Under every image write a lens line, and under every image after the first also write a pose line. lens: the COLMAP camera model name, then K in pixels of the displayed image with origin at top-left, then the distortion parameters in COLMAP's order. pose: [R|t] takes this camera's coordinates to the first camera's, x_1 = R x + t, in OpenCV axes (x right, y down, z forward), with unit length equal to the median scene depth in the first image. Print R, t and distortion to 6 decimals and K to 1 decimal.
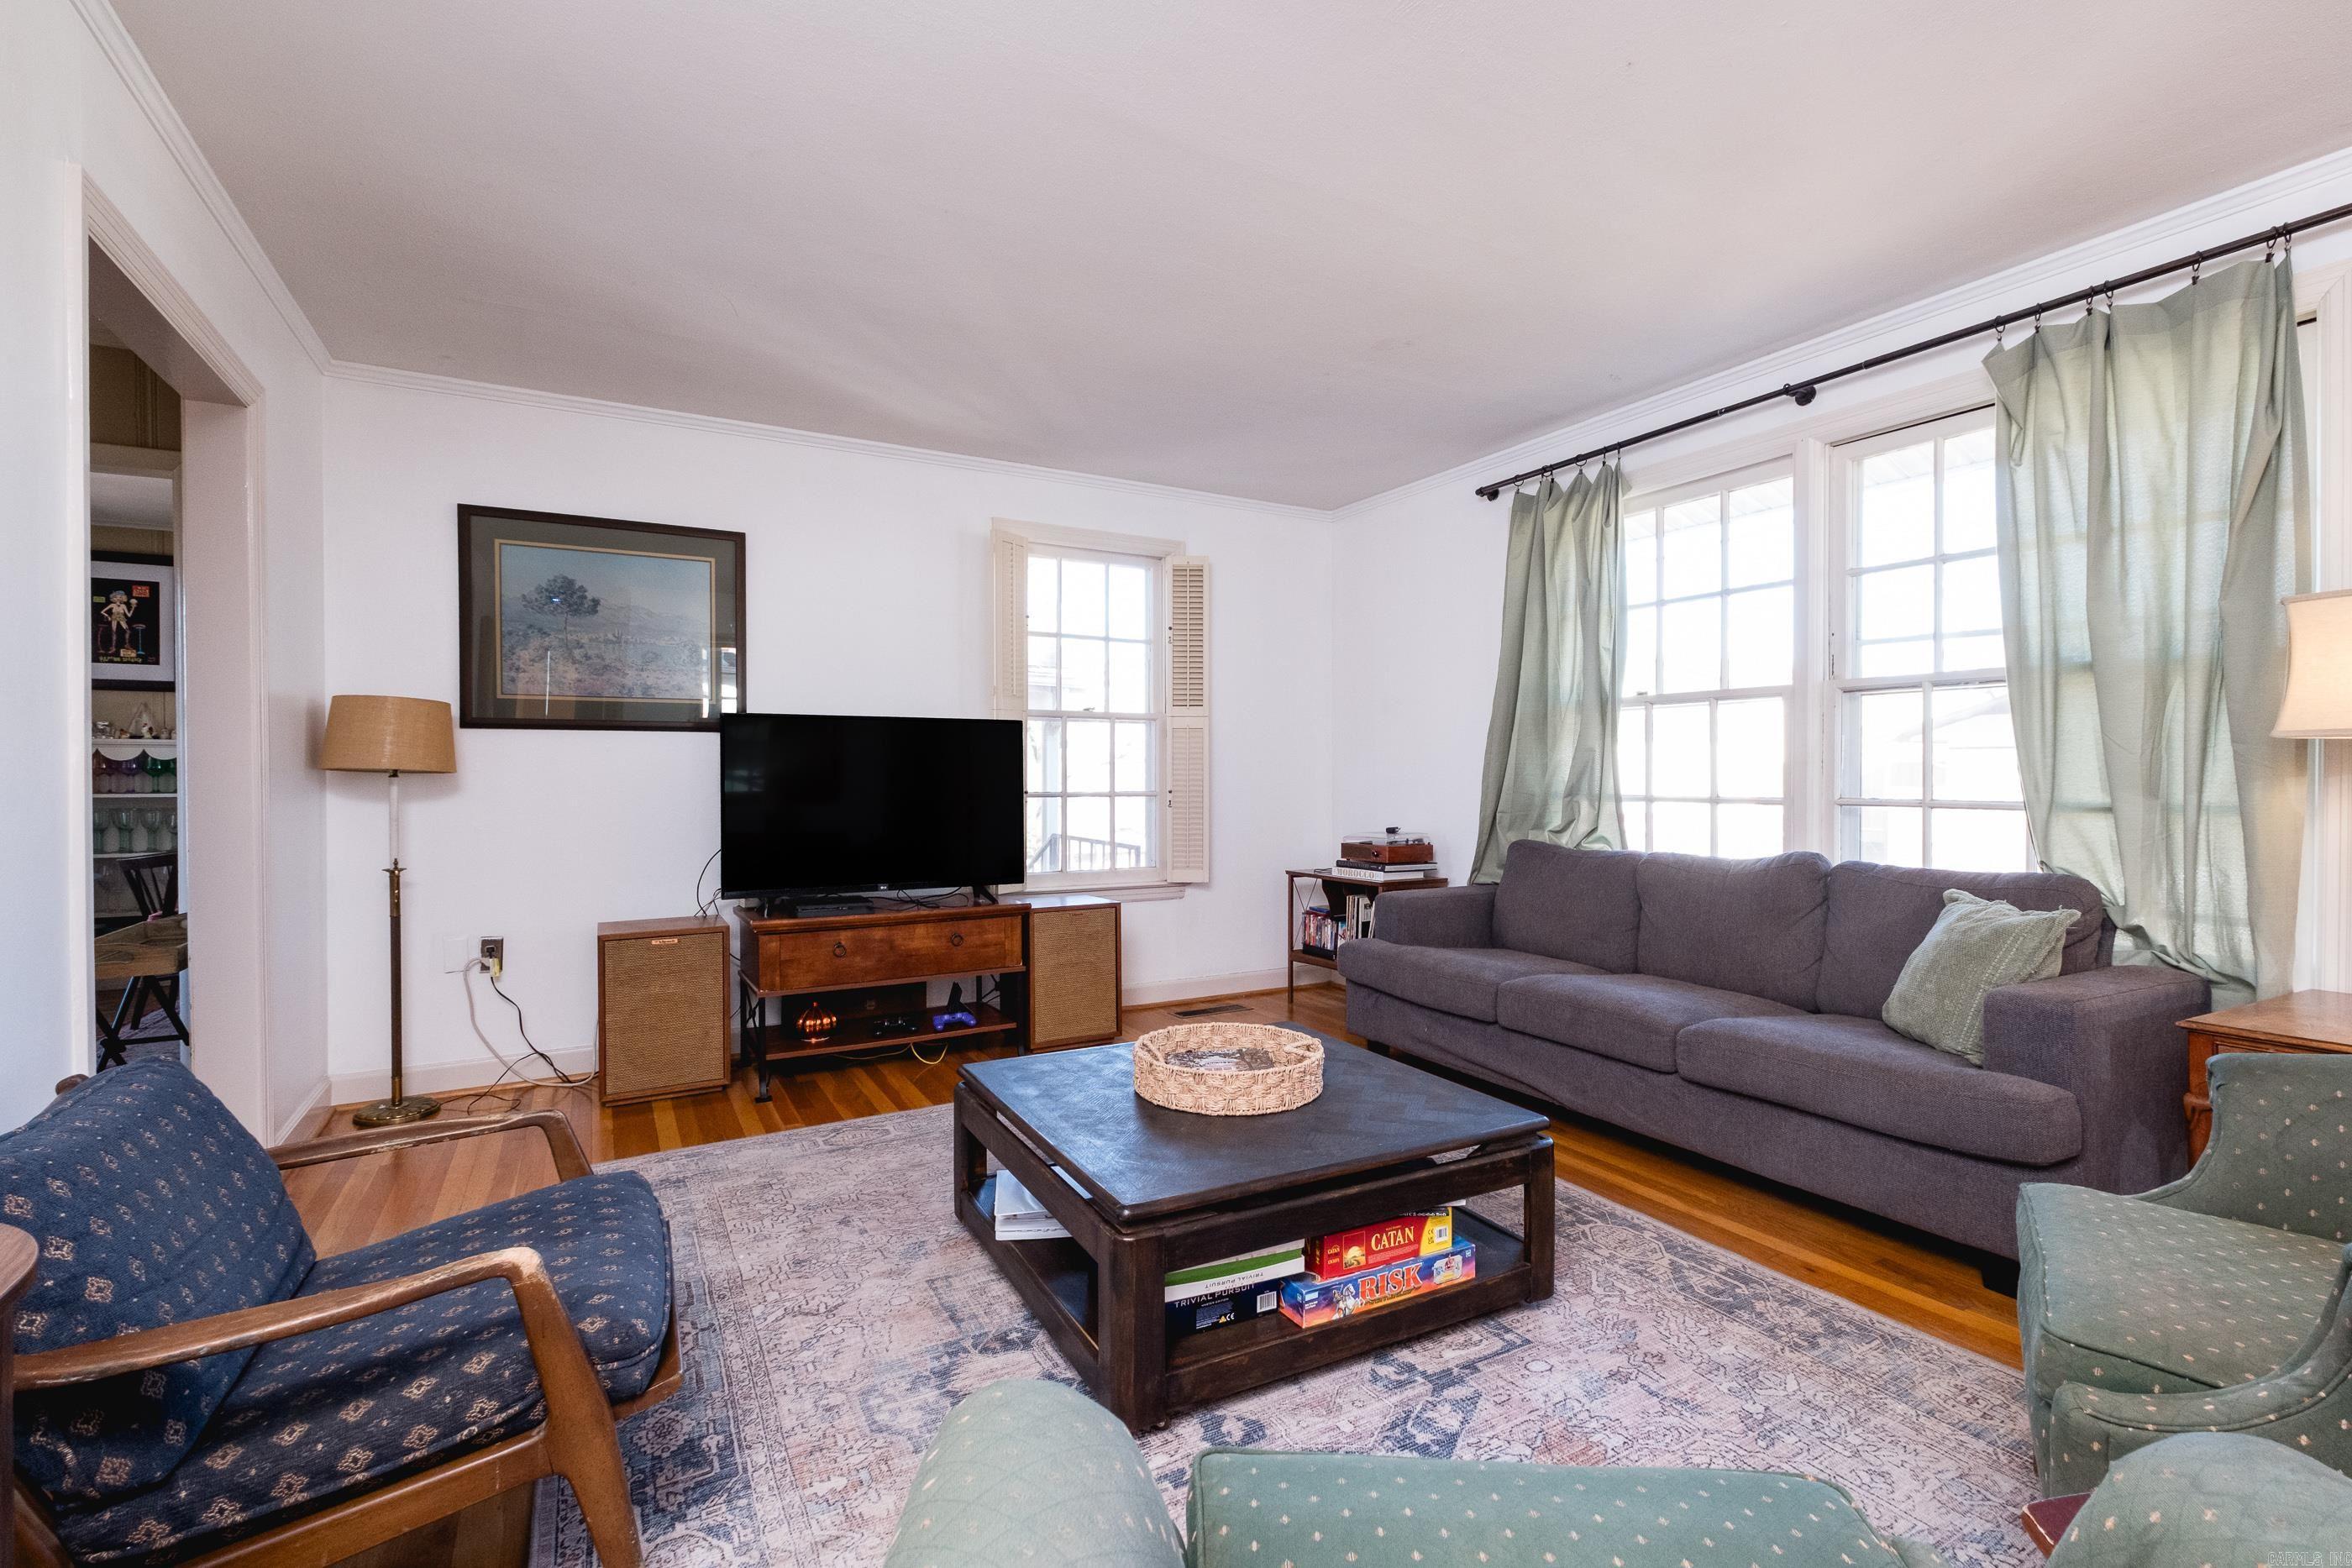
lens RADIAL K [[1046.2, 0, 1180.5], [0, 1046.2, 782.1], [0, 0, 1]] dist [0.001765, -0.000699]
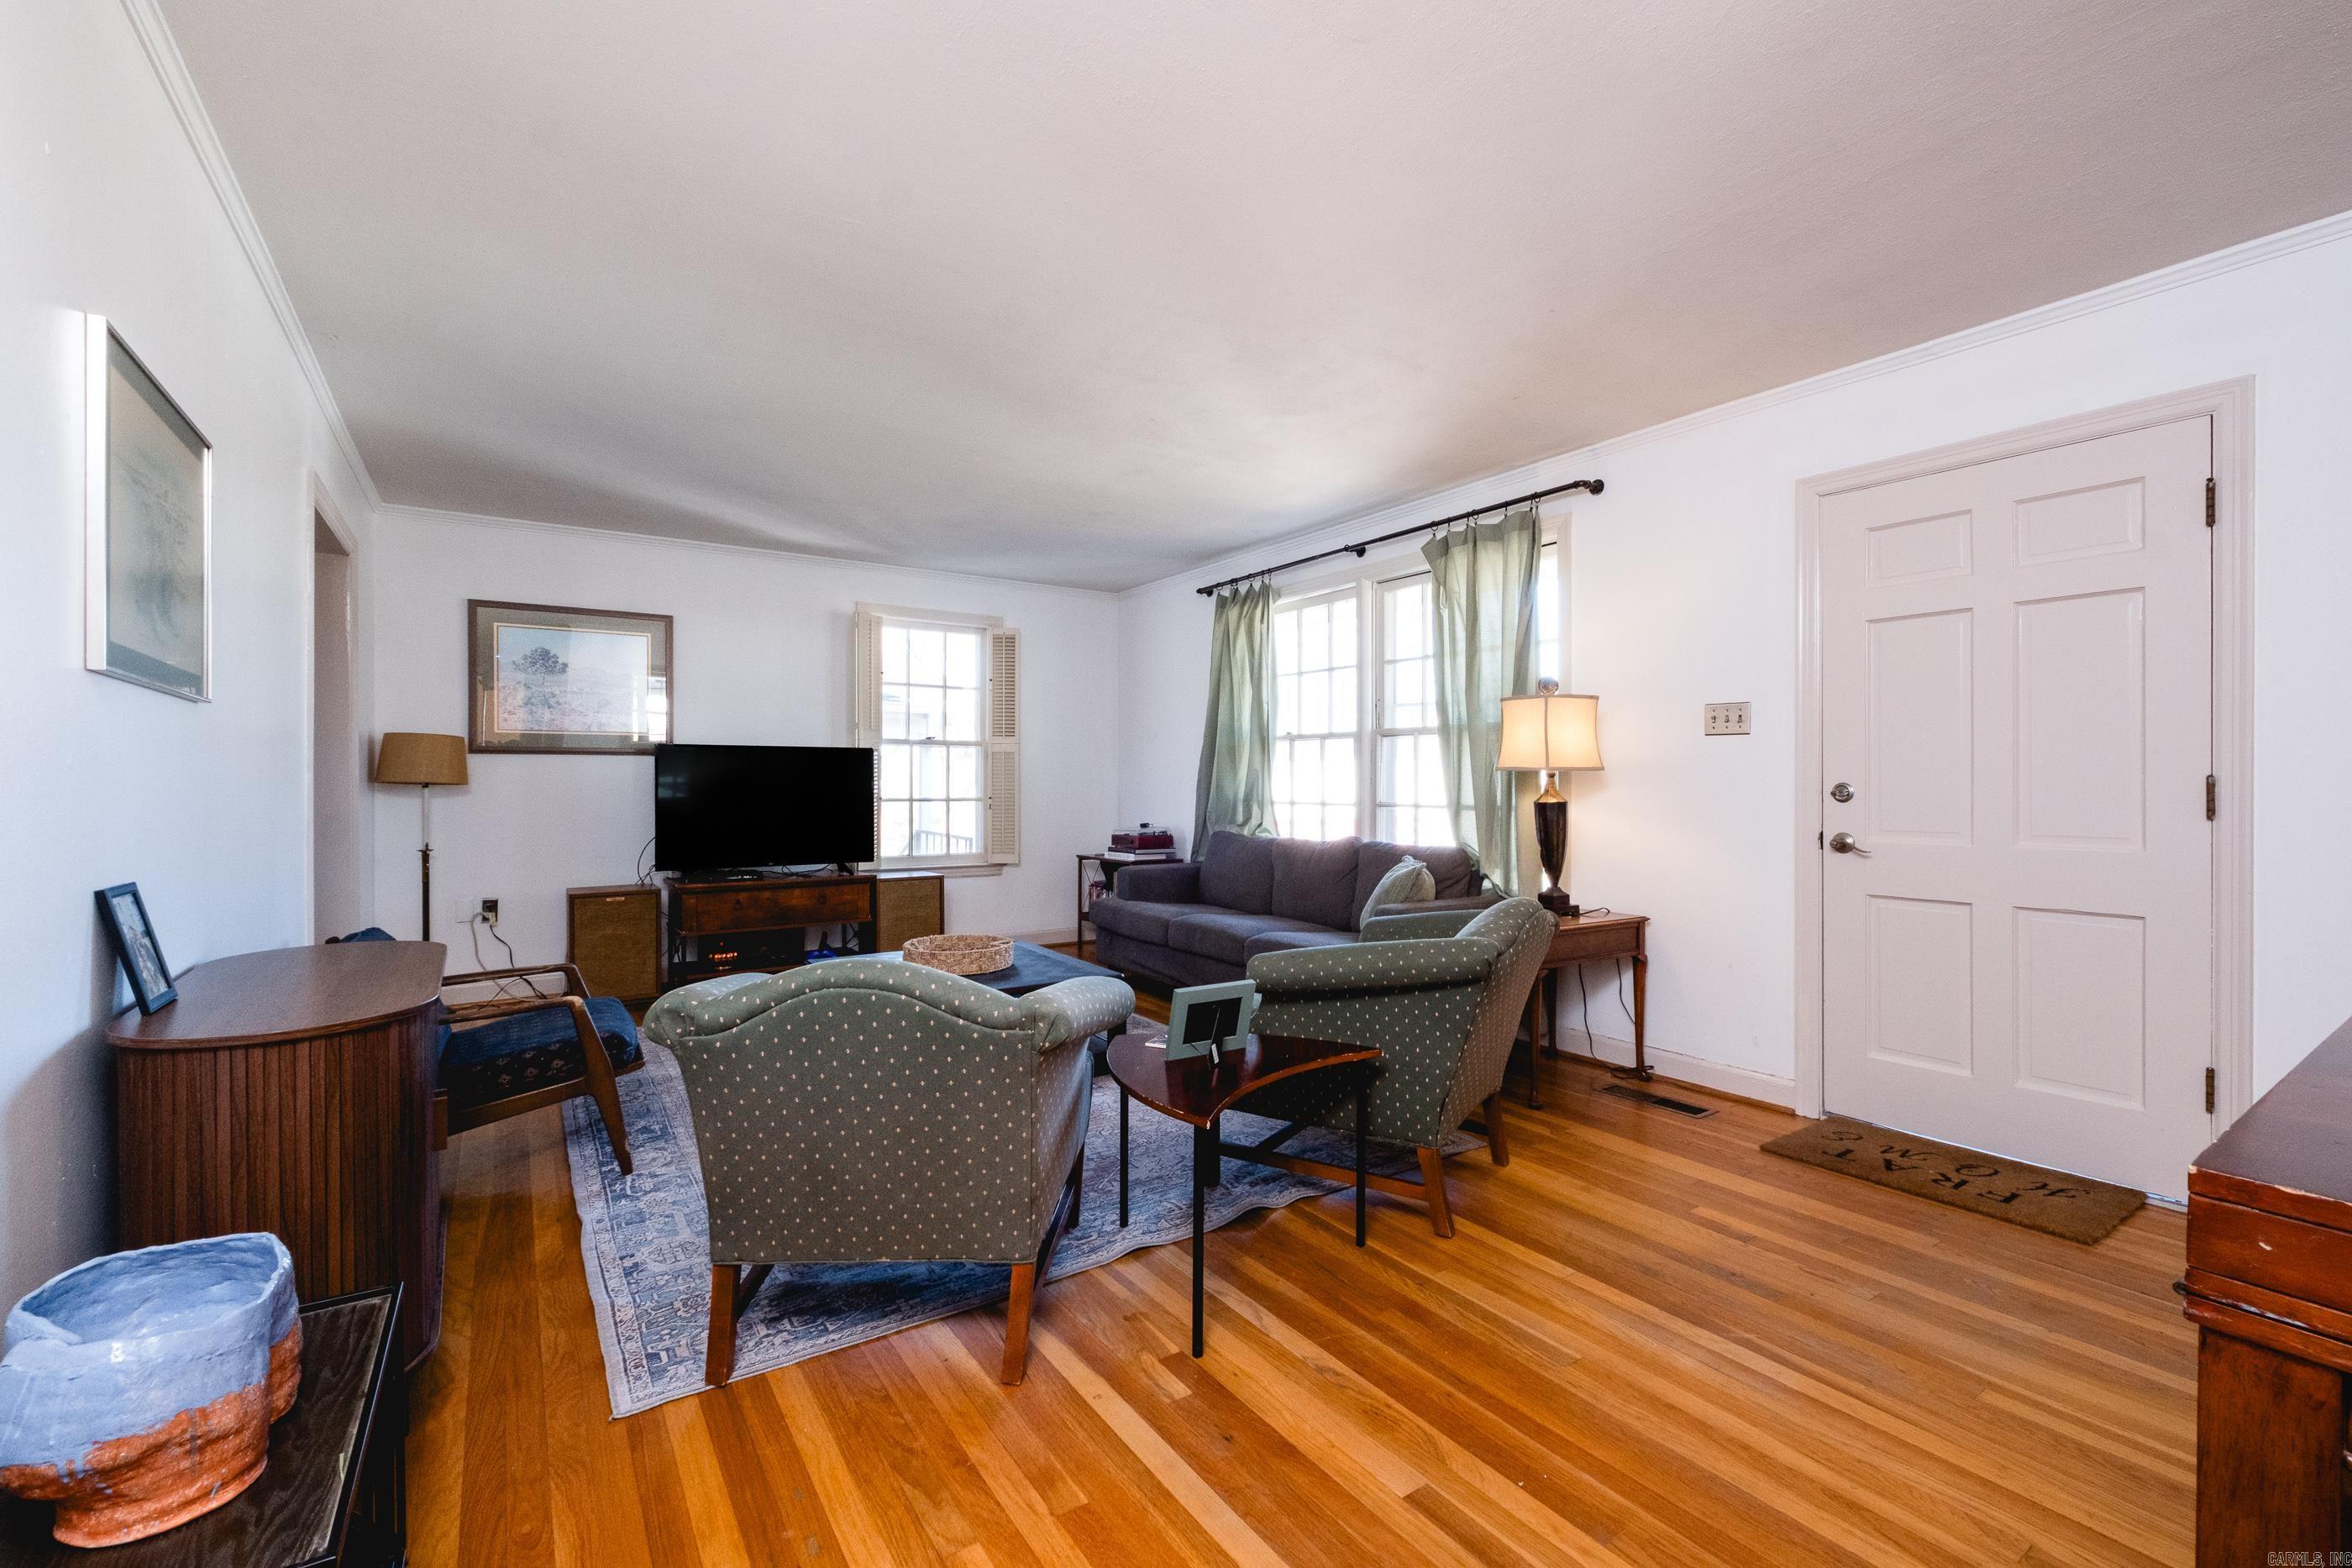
lens RADIAL K [[988.7, 0, 1176.9], [0, 988.7, 784.6], [0, 0, 1]] dist [0.000829, -0.000092]
pose [[0.996787, 0.002179, 0.080072, 0.170425], [-0.001783, 0.999986, -0.005017, -0.003066], [-0.080082, 0.004858, 0.996776, -0.420176]]
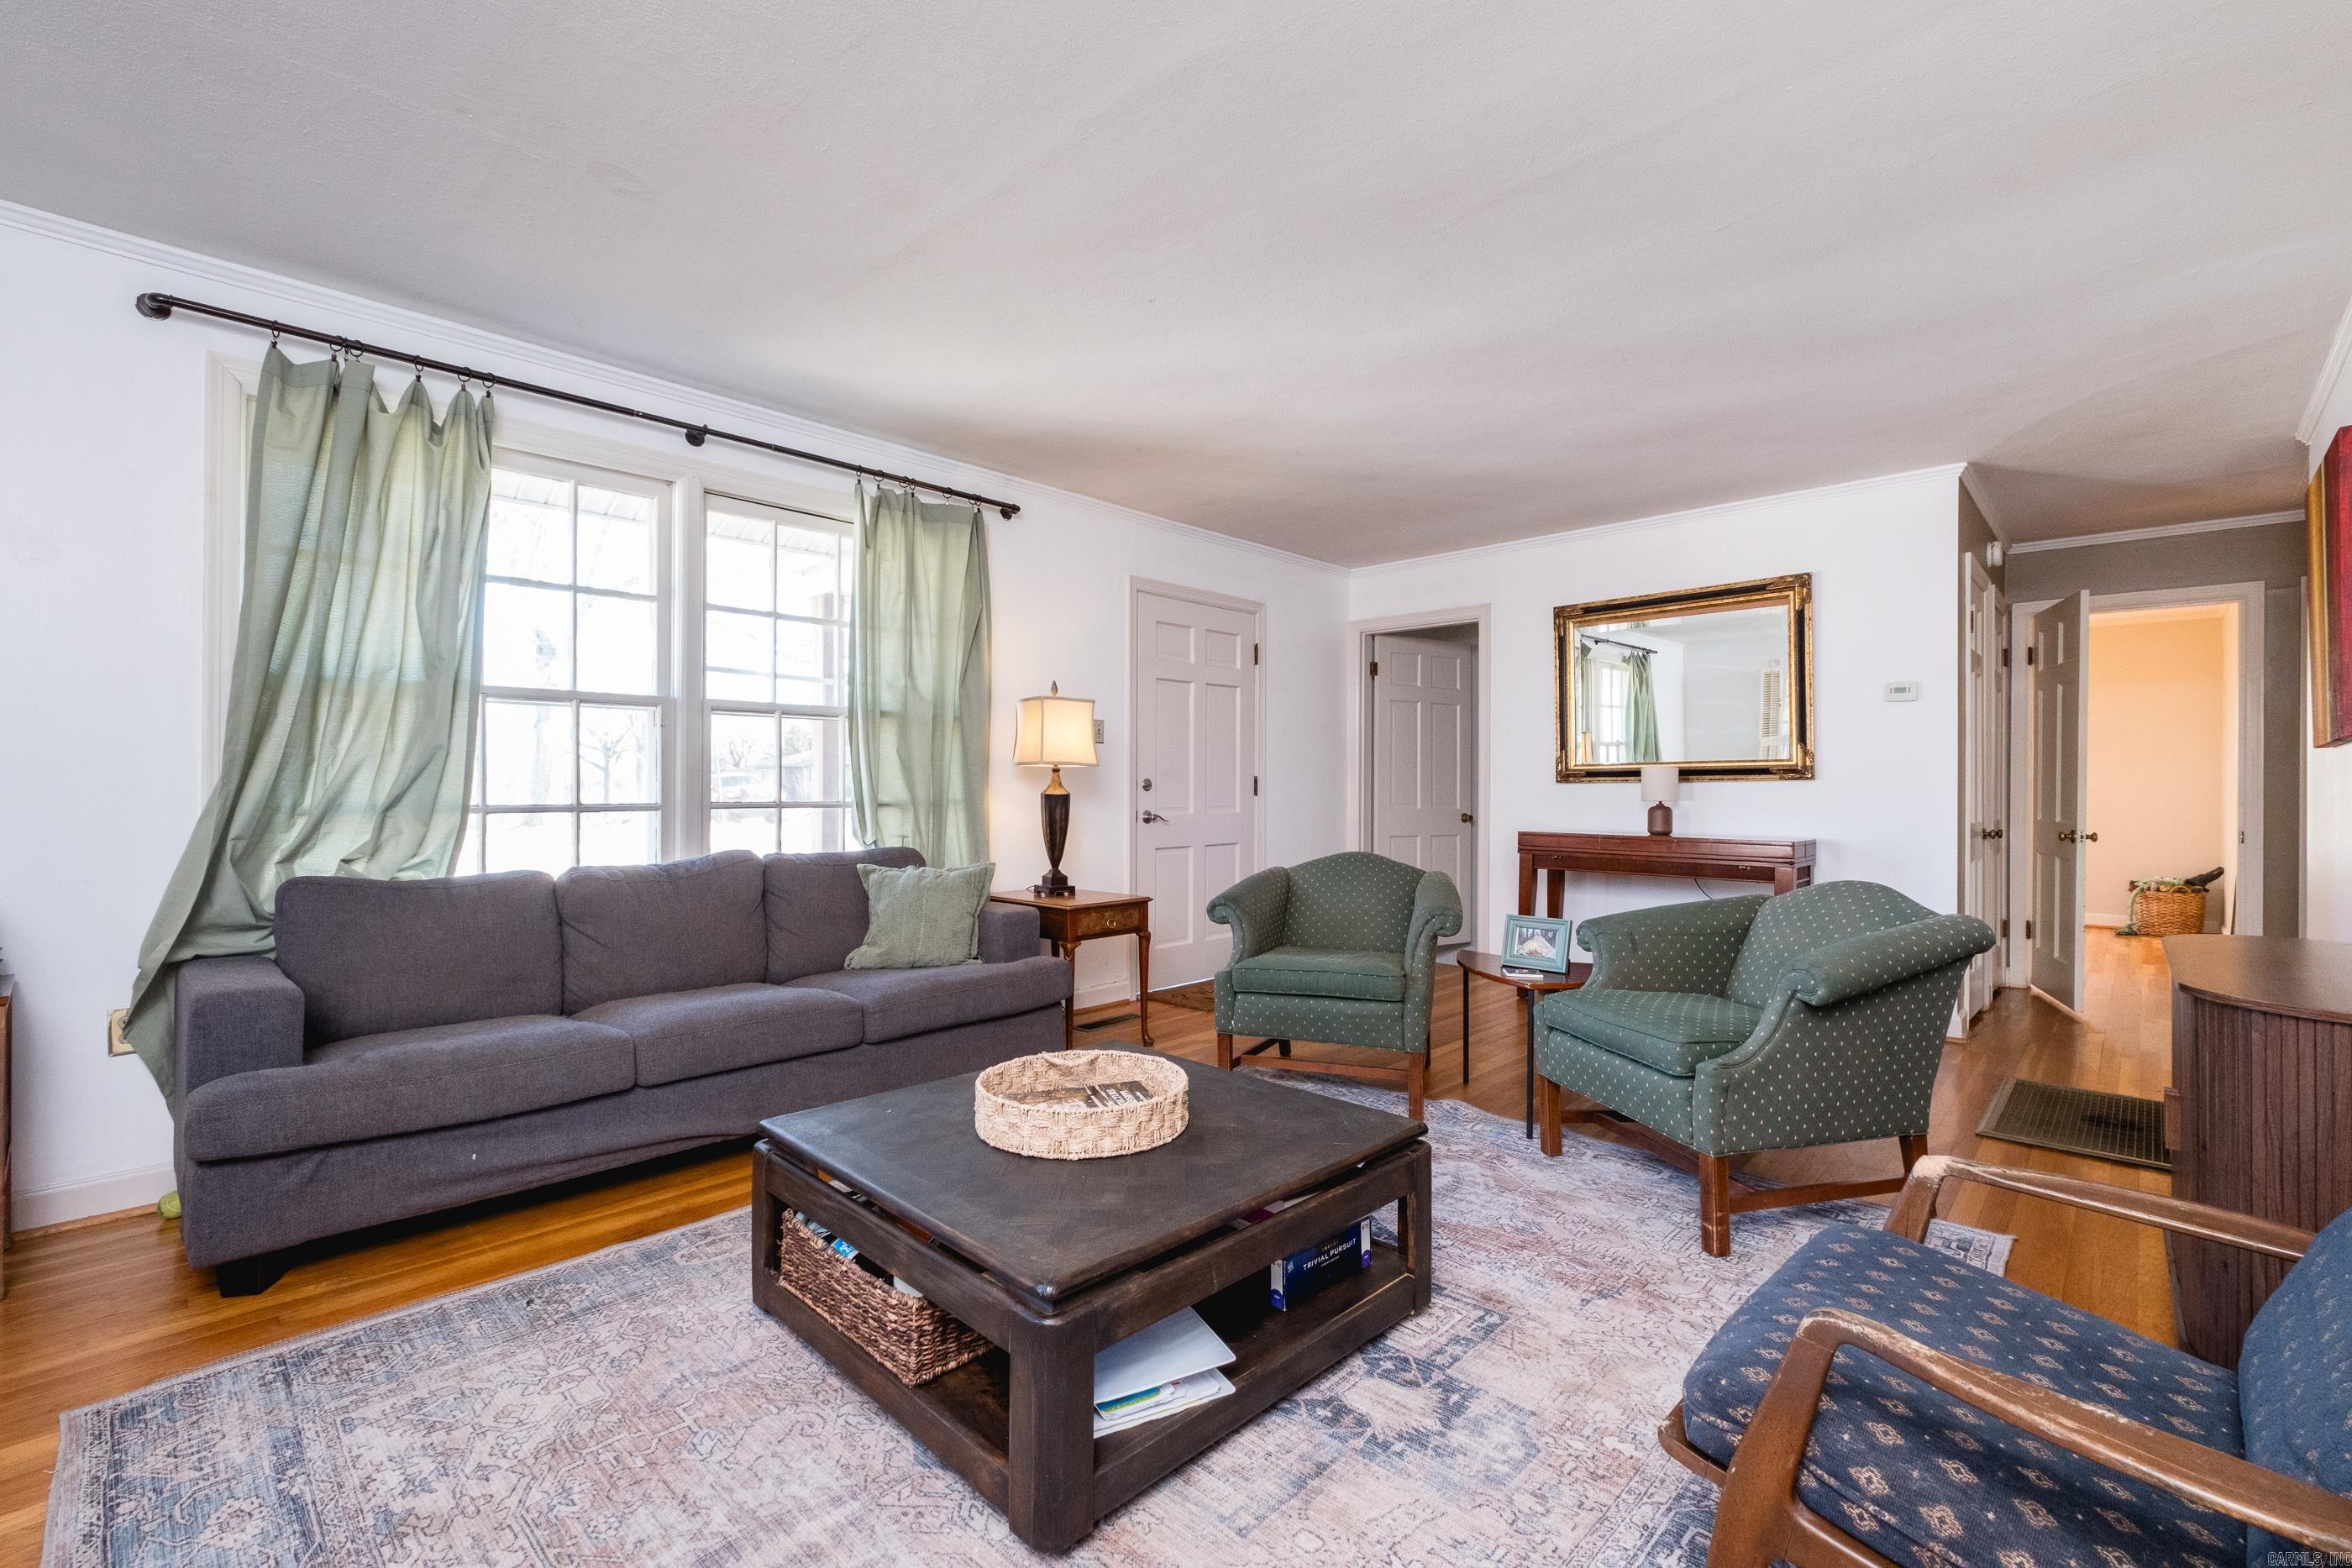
lens RADIAL K [[1010.9, 0, 1175.6], [0, 1010.9, 789.7], [0, 0, 1]] dist [0.001457, -0.000115]
pose [[-0.288646, -0.000538, 0.957436, -0.496599], [0.007422, 0.999969, 0.002799, 0.001669], [-0.957407, 0.007914, -0.288633, 0.721028]]
